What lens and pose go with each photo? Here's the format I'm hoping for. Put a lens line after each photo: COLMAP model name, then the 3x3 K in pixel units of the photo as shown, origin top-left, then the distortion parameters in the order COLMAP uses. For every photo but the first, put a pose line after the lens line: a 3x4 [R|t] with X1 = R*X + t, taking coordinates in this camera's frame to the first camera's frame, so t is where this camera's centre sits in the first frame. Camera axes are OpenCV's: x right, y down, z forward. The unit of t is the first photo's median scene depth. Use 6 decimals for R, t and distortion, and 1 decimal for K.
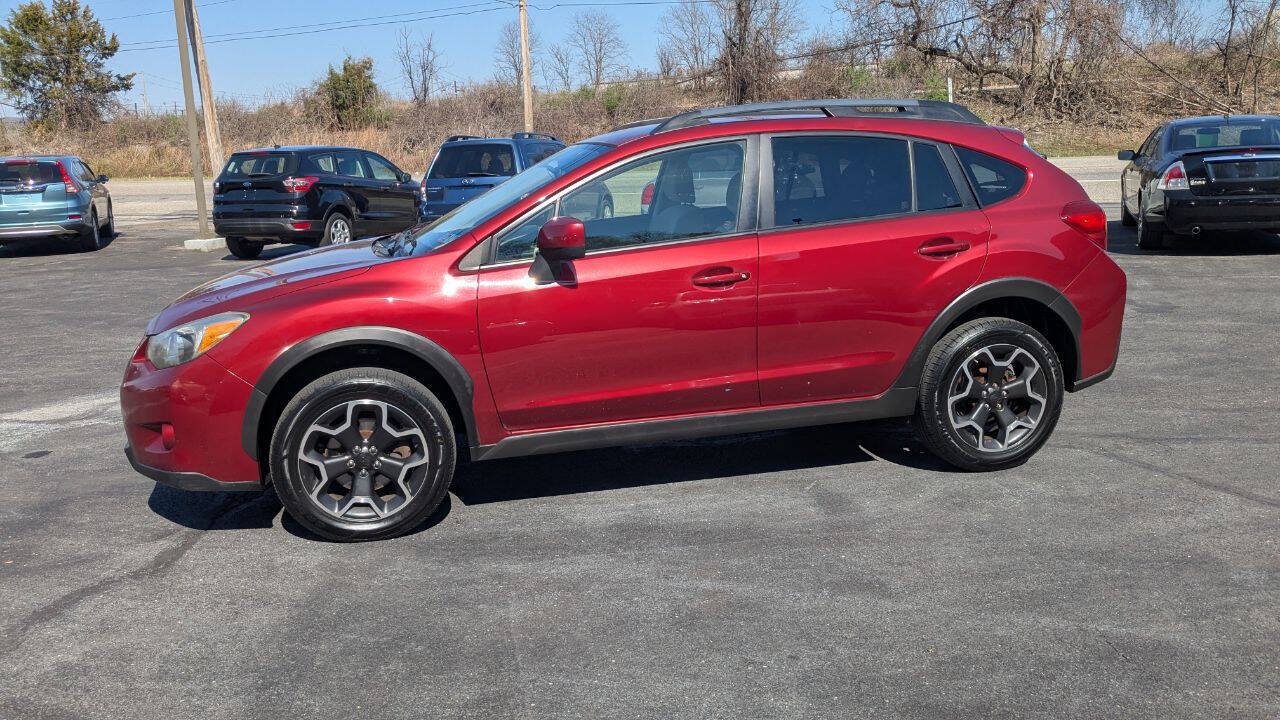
lens RADIAL K [[1010.6, 0, 622.3], [0, 1010.6, 348.6], [0, 0, 1]] dist [0.045036, -0.075728]
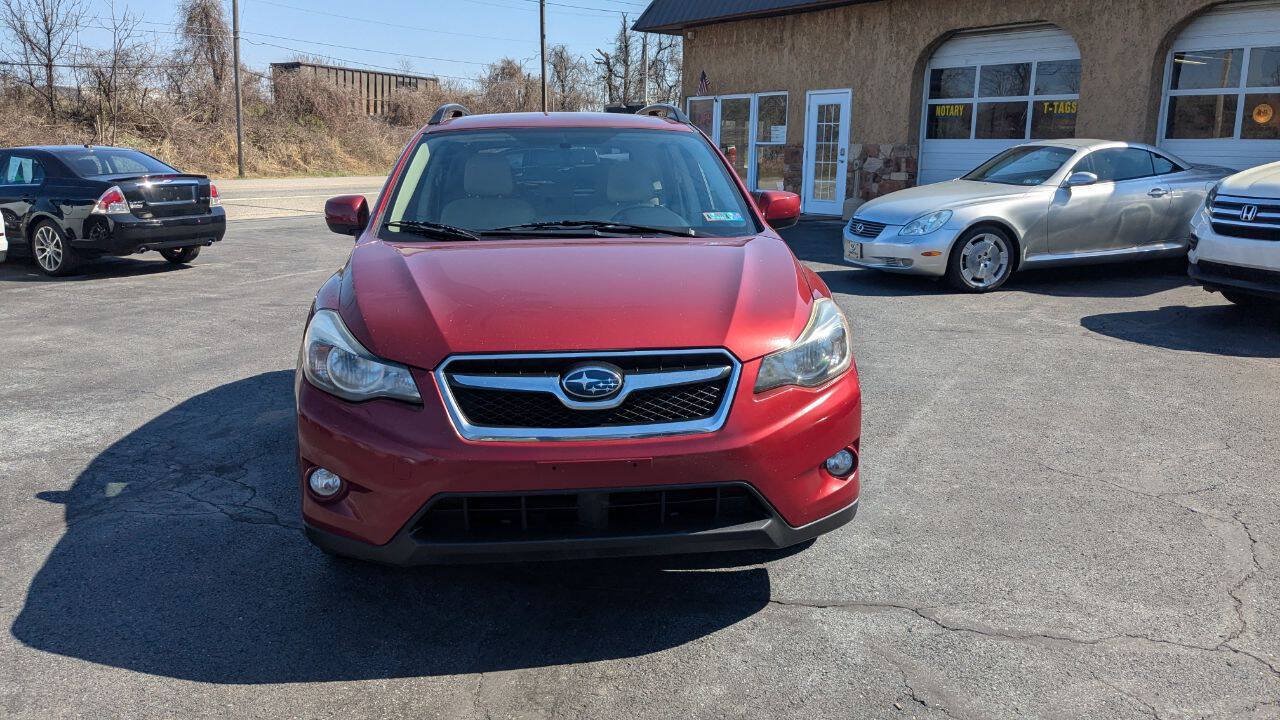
lens RADIAL K [[1010.6, 0, 636.4], [0, 1010.6, 365.2], [0, 0, 1]] dist [0.045036, -0.075728]
pose [[0.109993, -0.159055, 0.981123, -1.051098], [0.193662, 0.971624, 0.135803, -0.107082], [-0.974883, 0.175069, 0.137675, 0.889539]]
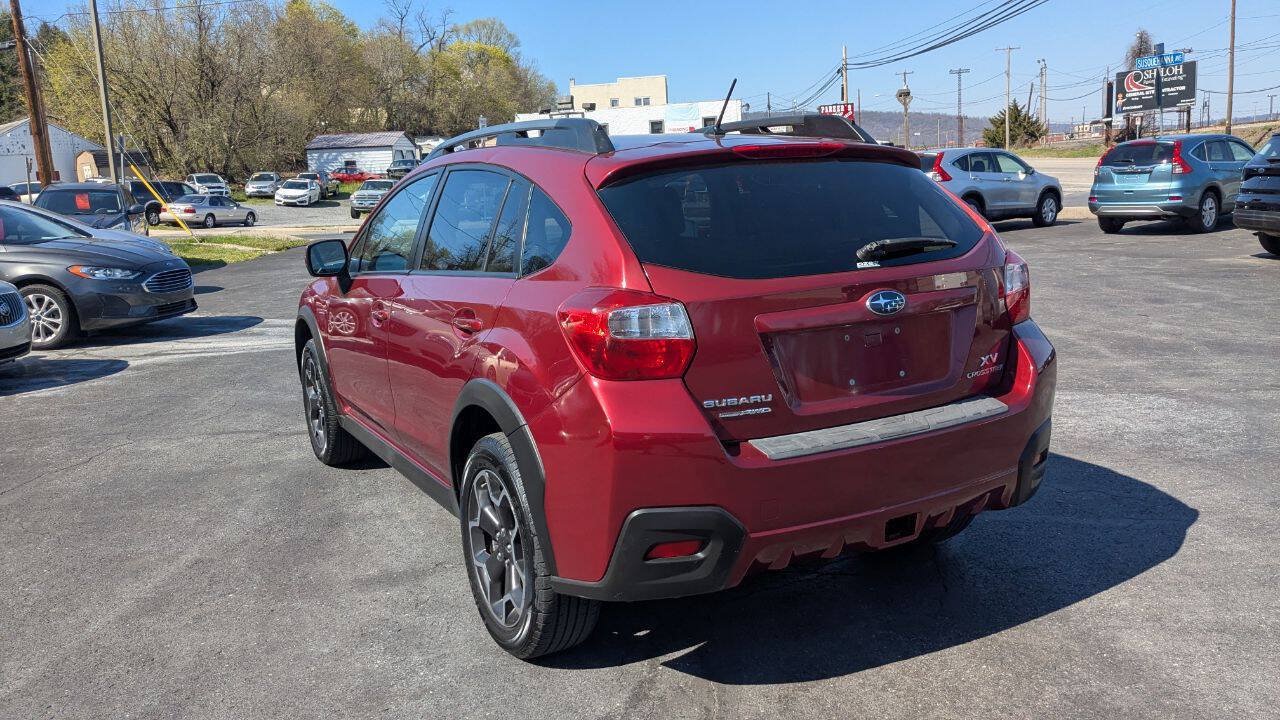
lens RADIAL K [[1007.6, 0, 662.0], [0, 1007.6, 360.6], [0, 0, 1]] dist [0.044469, -0.070014]
pose [[0.303427, 0.191980, -0.933314, 1.021889], [-0.148858, 0.977017, 0.152575, -0.199230], [0.941155, 0.092636, 0.325031, 0.860414]]
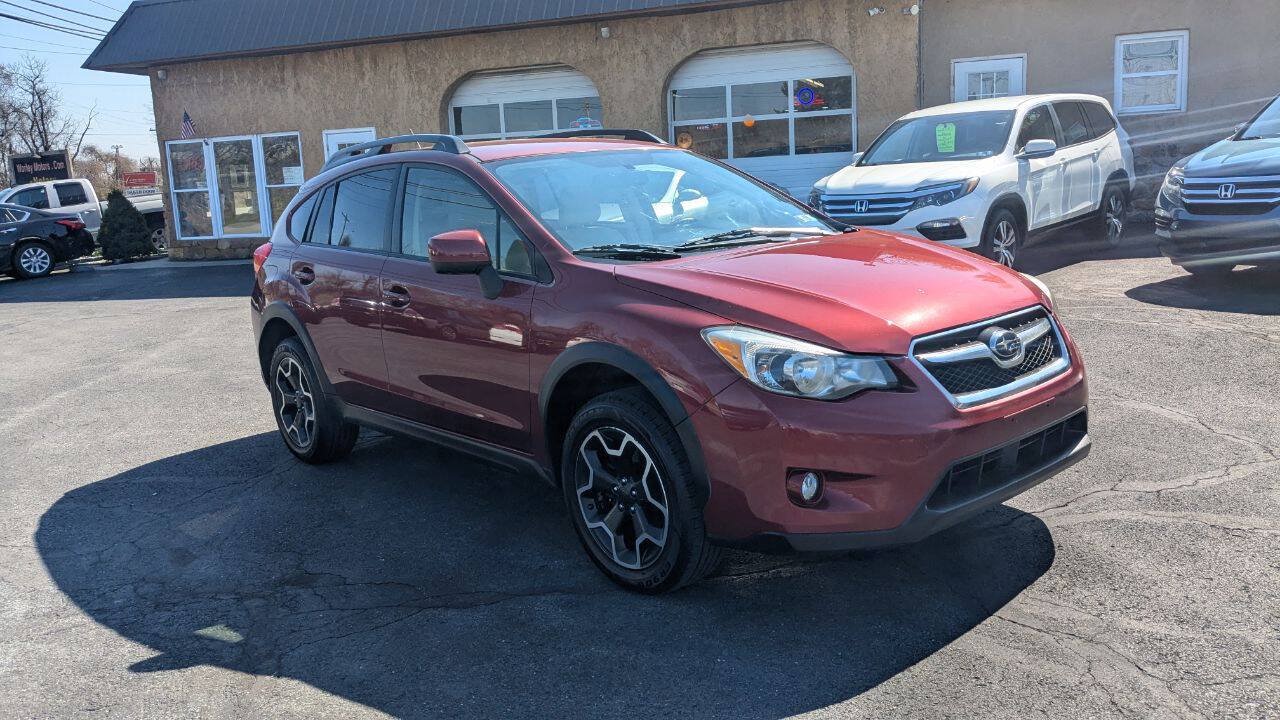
lens RADIAL K [[1010.6, 0, 649.3], [0, 1010.6, 339.9], [0, 0, 1]] dist [0.045036, -0.075728]
pose [[-0.484028, -0.066887, 0.872492, -0.961841], [0.255848, 0.942687, 0.214204, -0.239497], [-0.836814, 0.326907, -0.439174, 1.523467]]
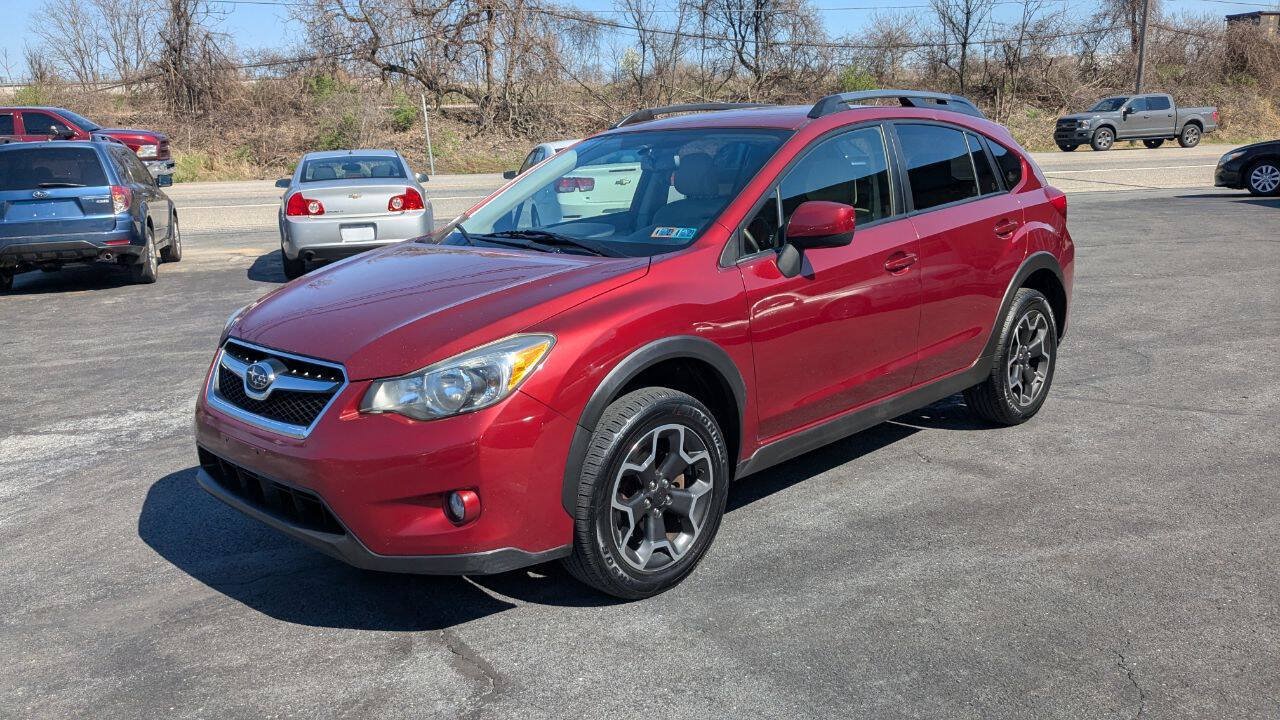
lens RADIAL K [[1010.6, 0, 606.8], [0, 1010.6, 374.3], [0, 0, 1]] dist [0.045036, -0.075728]
pose [[0.848821, -0.104667, 0.518216, -0.623138], [0.101183, 0.994249, 0.035080, -0.021311], [-0.518908, 0.022658, 0.854530, 0.267031]]
